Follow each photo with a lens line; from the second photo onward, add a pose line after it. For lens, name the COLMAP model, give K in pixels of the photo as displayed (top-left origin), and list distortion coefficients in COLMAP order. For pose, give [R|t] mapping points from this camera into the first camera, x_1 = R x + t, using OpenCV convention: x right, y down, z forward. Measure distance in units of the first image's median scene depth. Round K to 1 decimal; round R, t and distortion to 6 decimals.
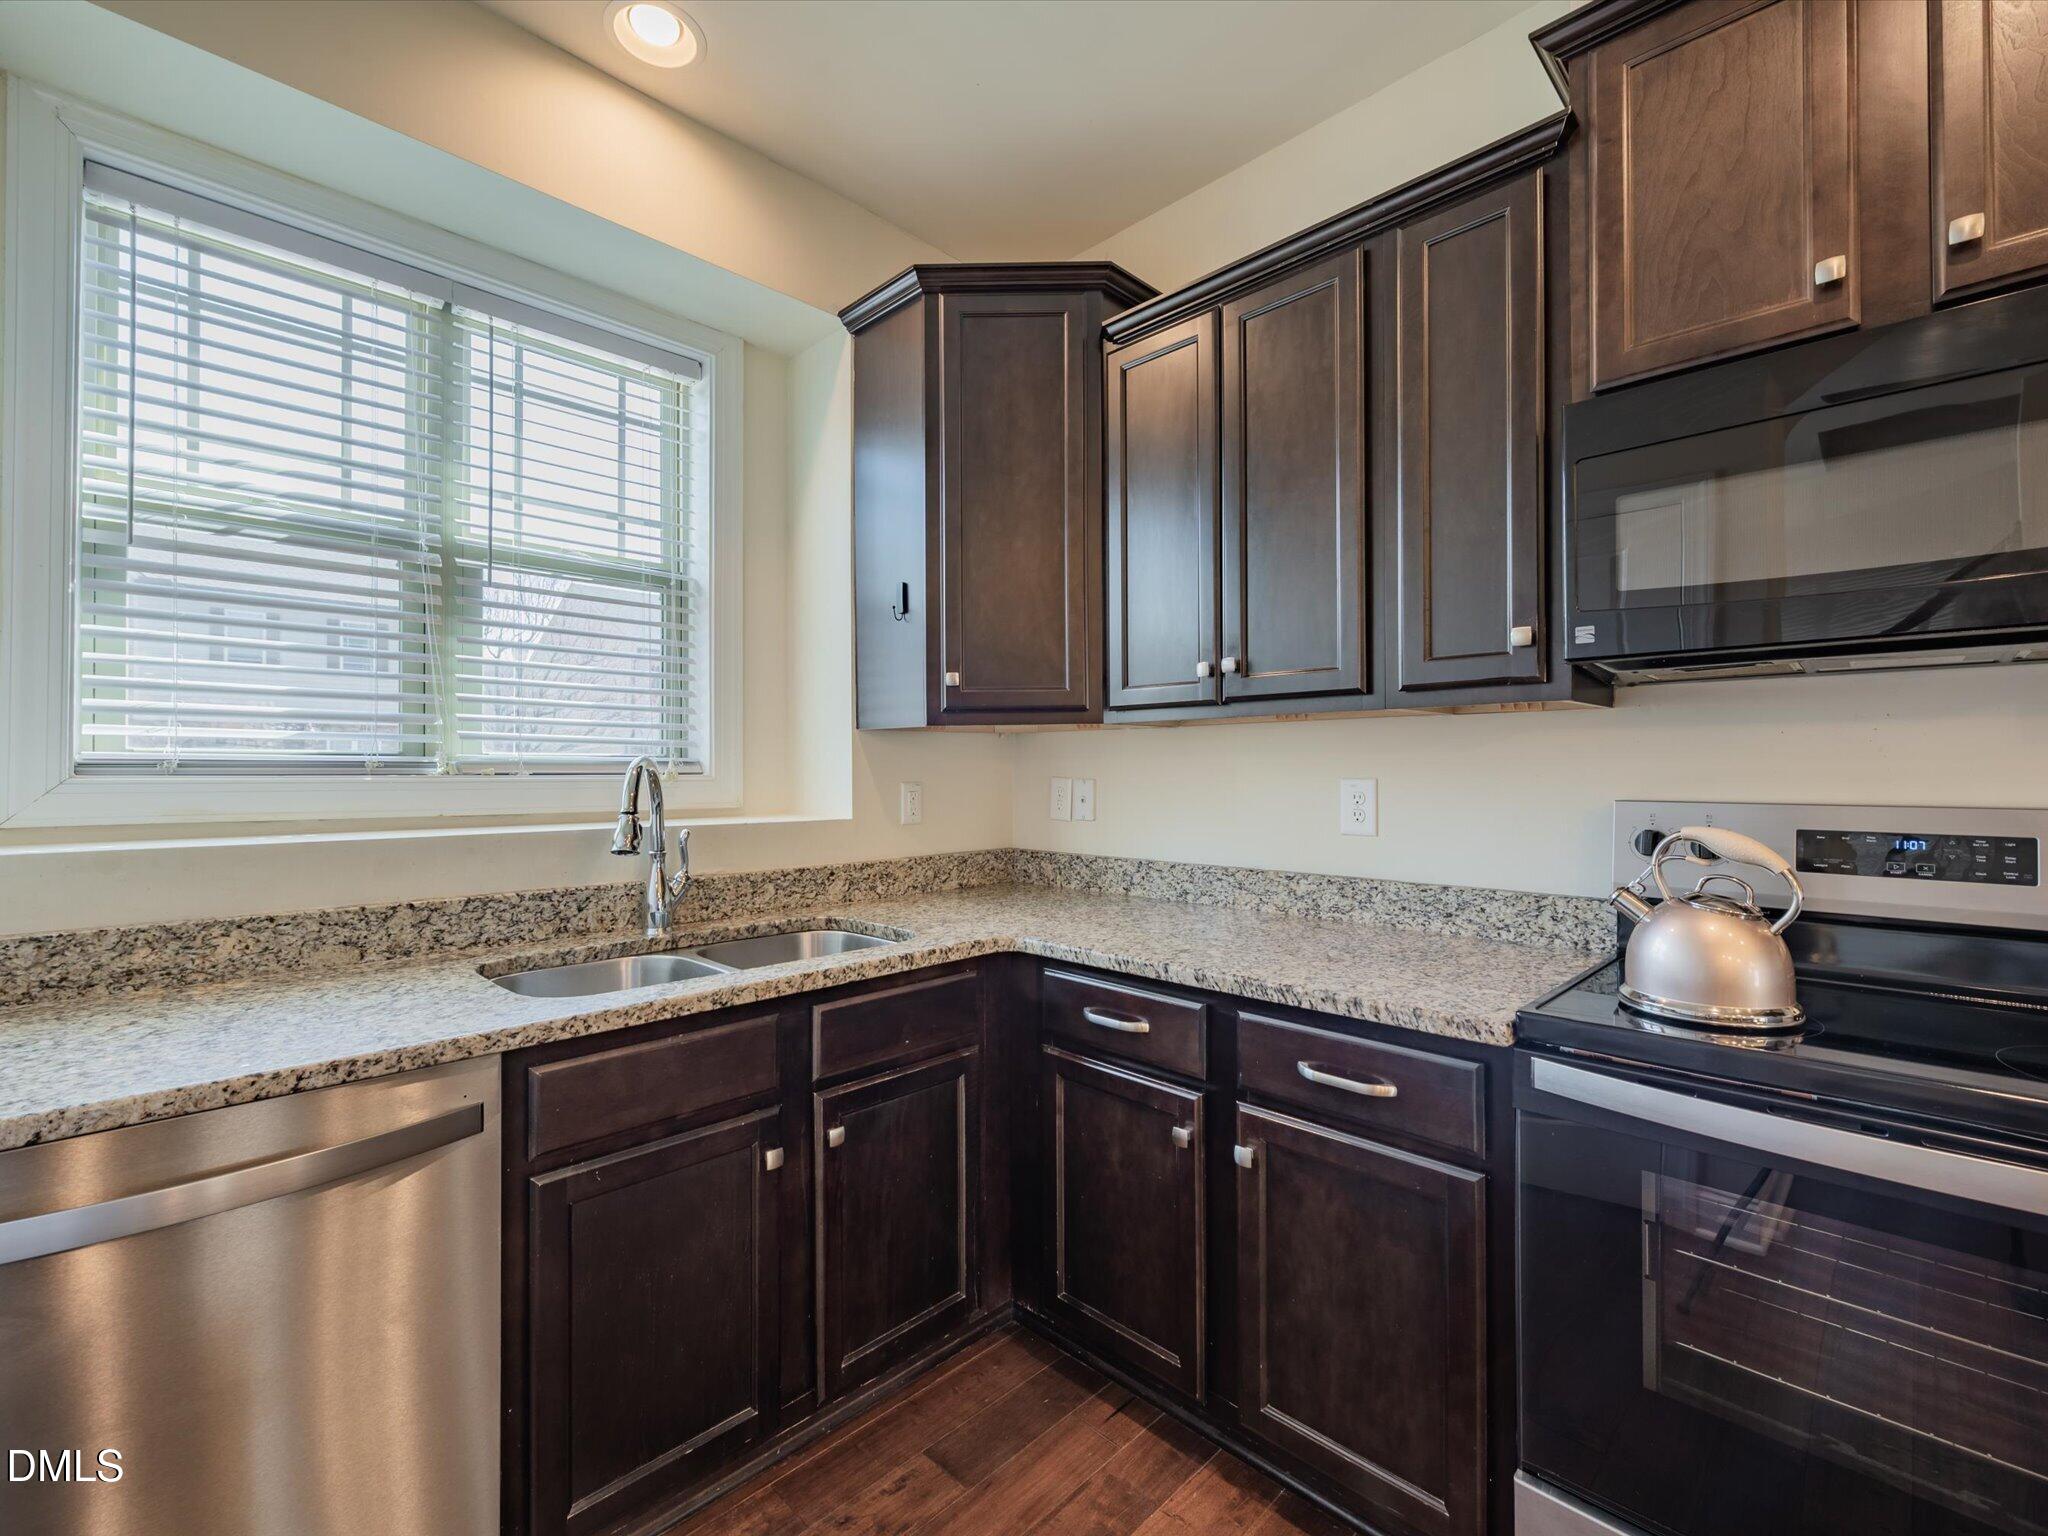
lens RADIAL K [[896.6, 0, 1020.3], [0, 896.6, 769.5], [0, 0, 1]] dist [0.000347, -0.000640]
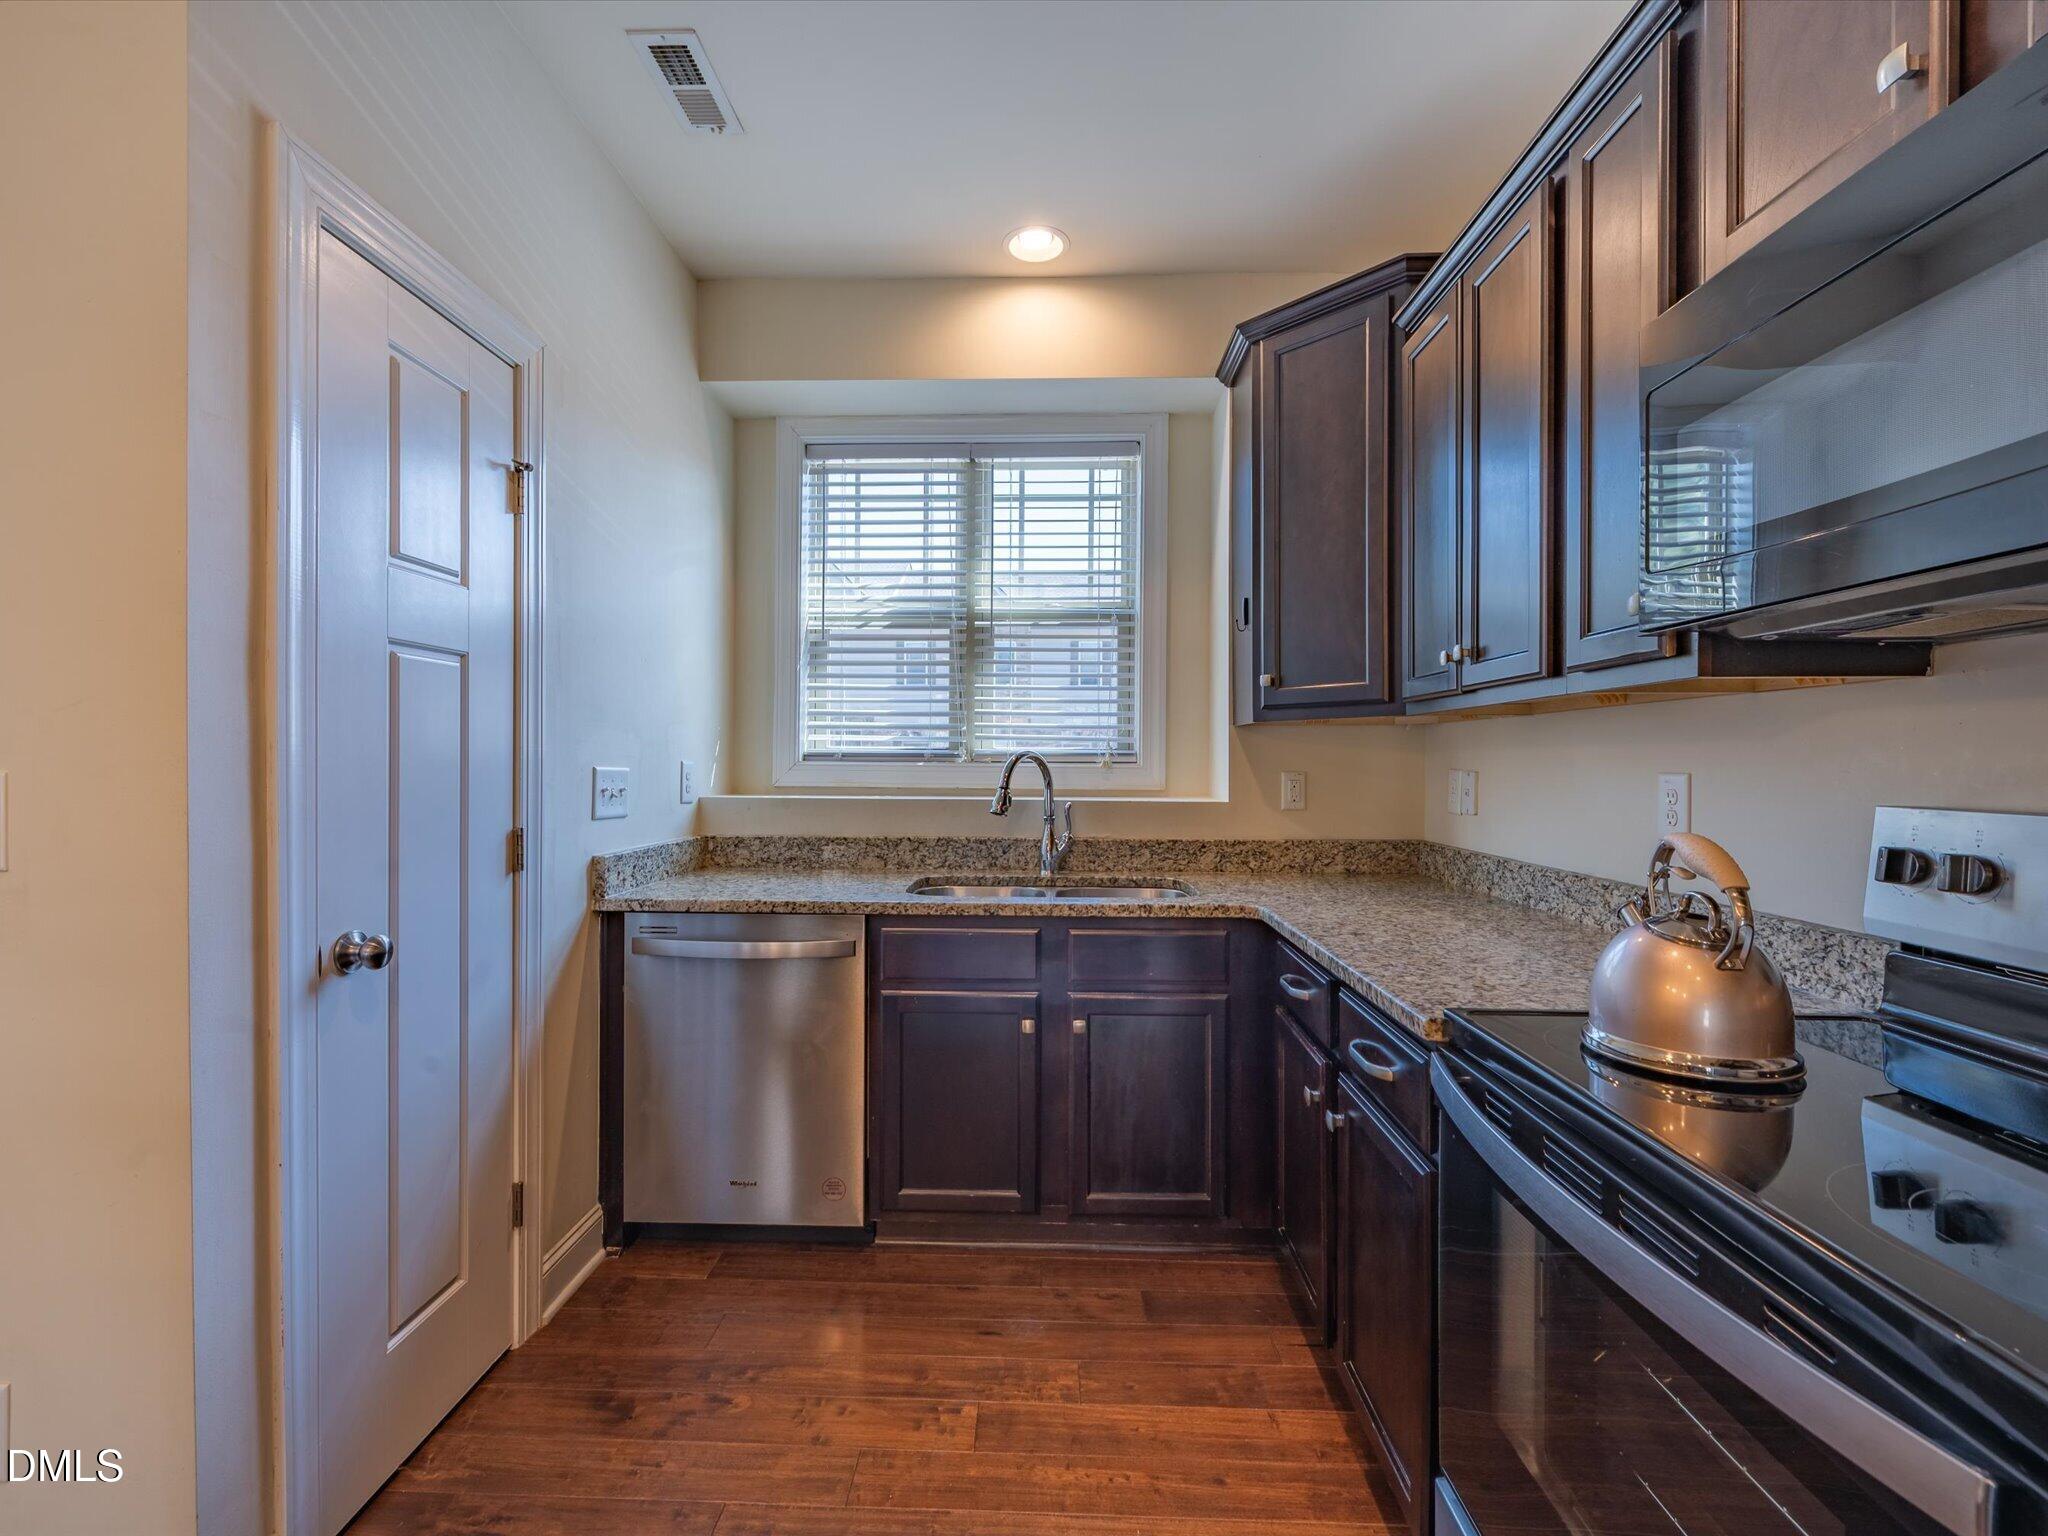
lens RADIAL K [[893.4, 0, 1017.7], [0, 893.4, 760.7], [0, 0, 1]] dist [-0.000522, -0.001118]
pose [[0.682960, 0.004437, -0.730442, 0.638096], [-0.004683, 0.999988, 0.001696, 0.000223], [0.730440, 0.002263, 0.682973, -0.002413]]
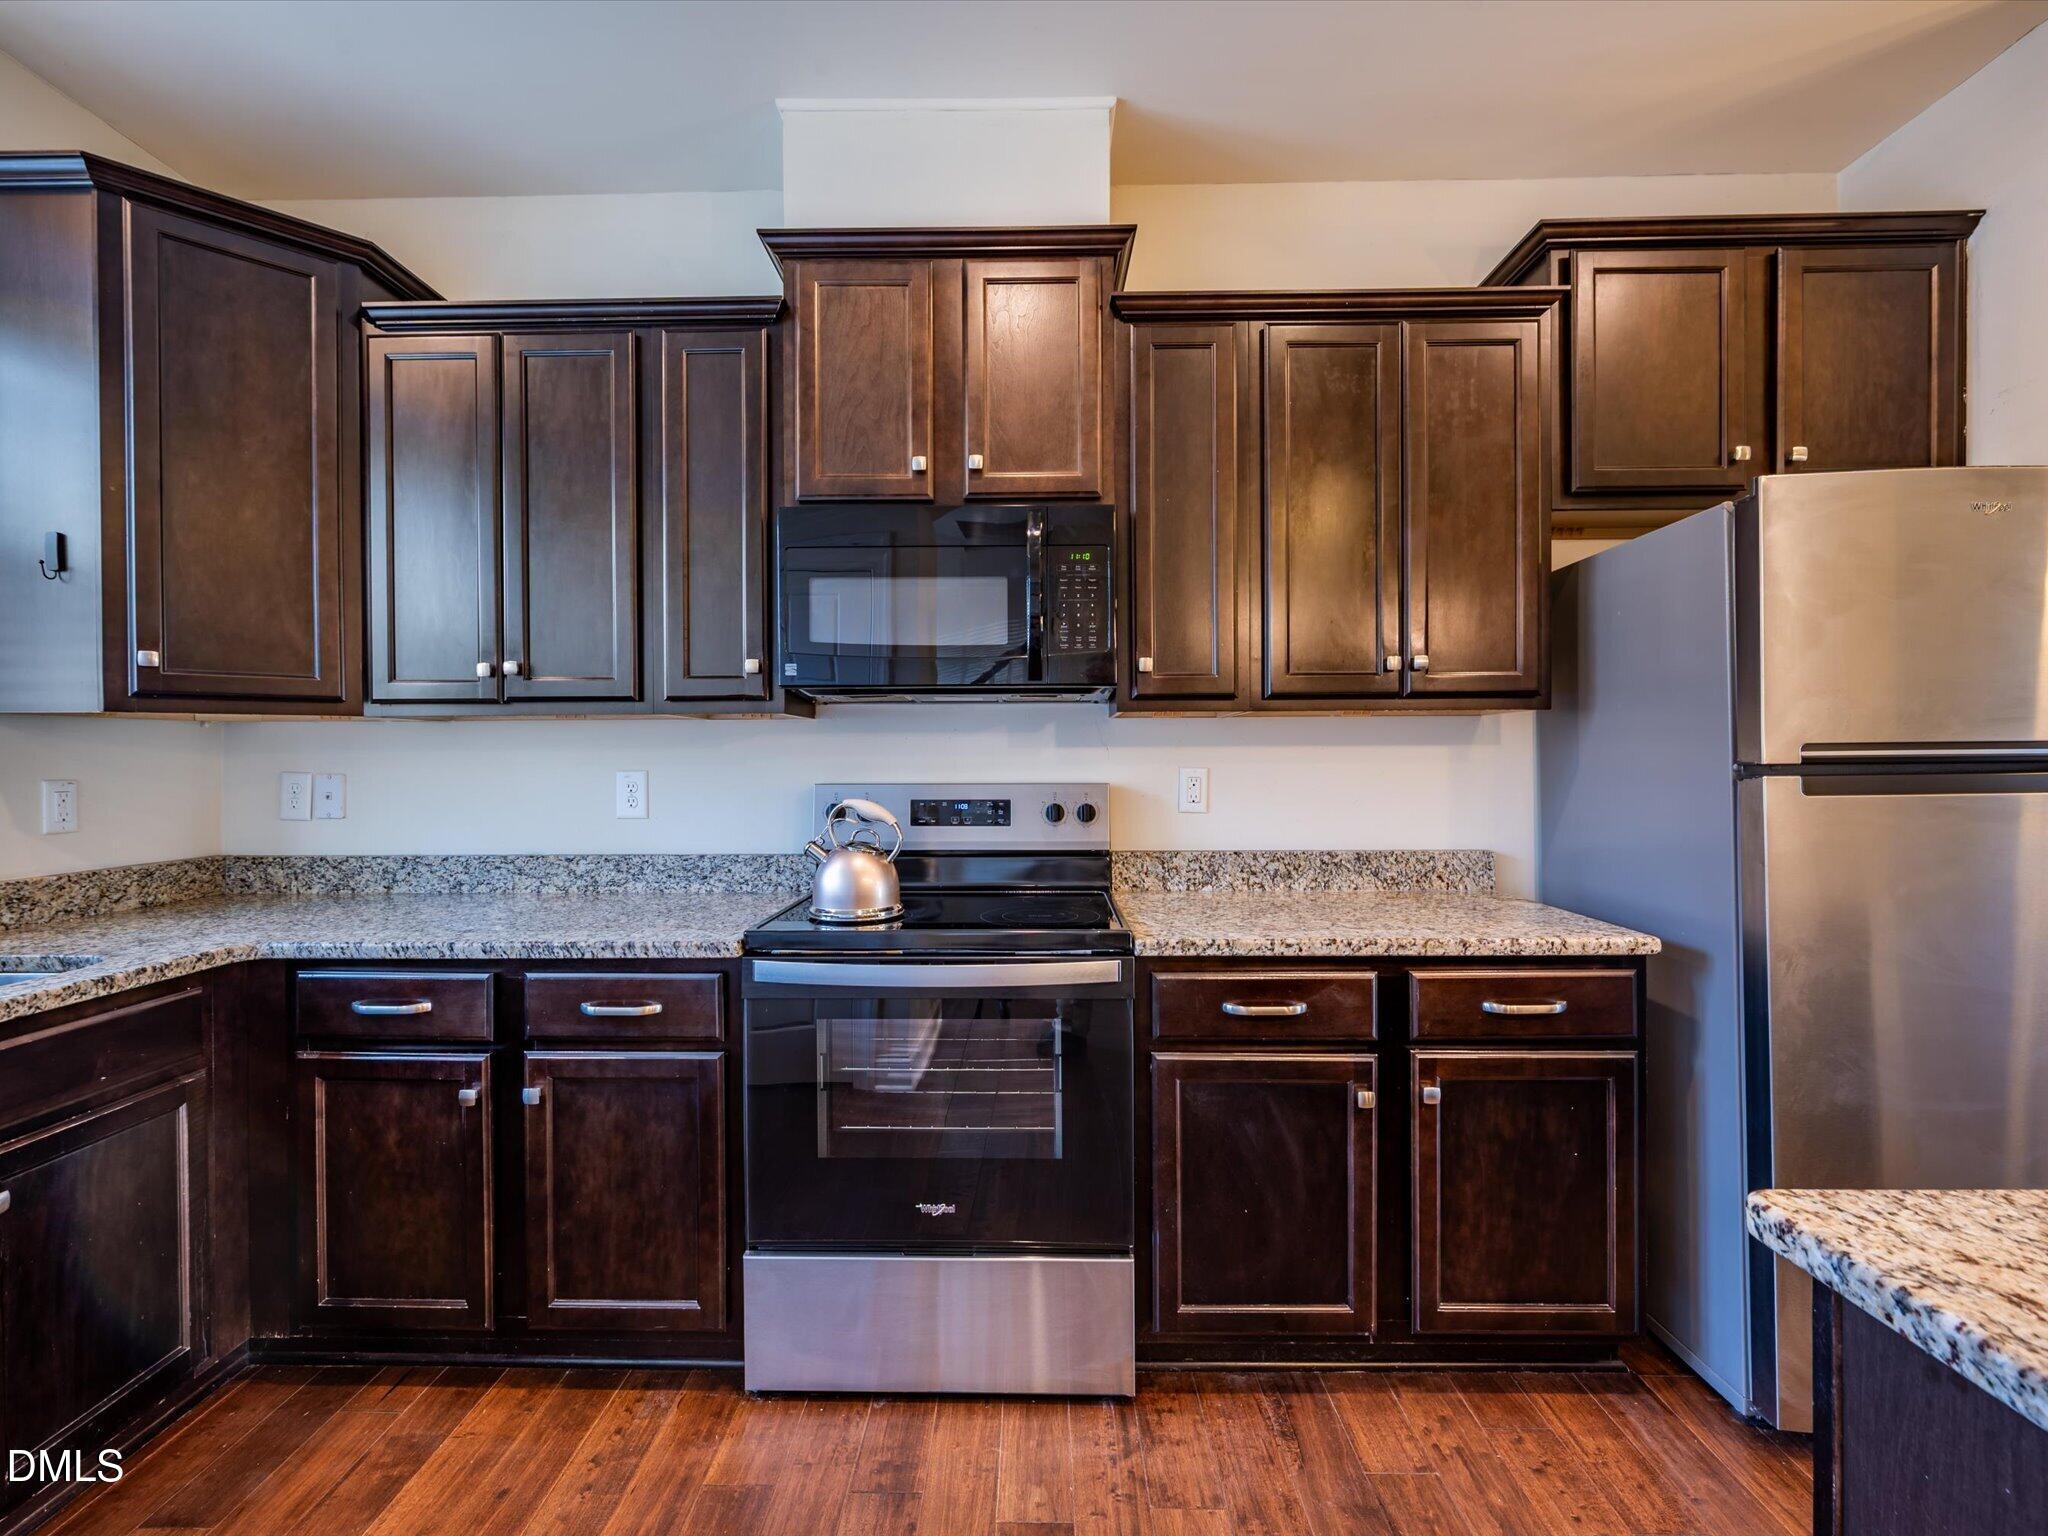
lens RADIAL K [[893.4, 0, 1017.7], [0, 893.4, 760.7], [0, 0, 1]] dist [-0.000522, -0.001118]
pose [[0.719787, -0.001049, 0.694195, -0.083484], [0.002206, 0.999997, -0.000775, -0.001012], [-0.694192, 0.002089, 0.719787, -0.225458]]
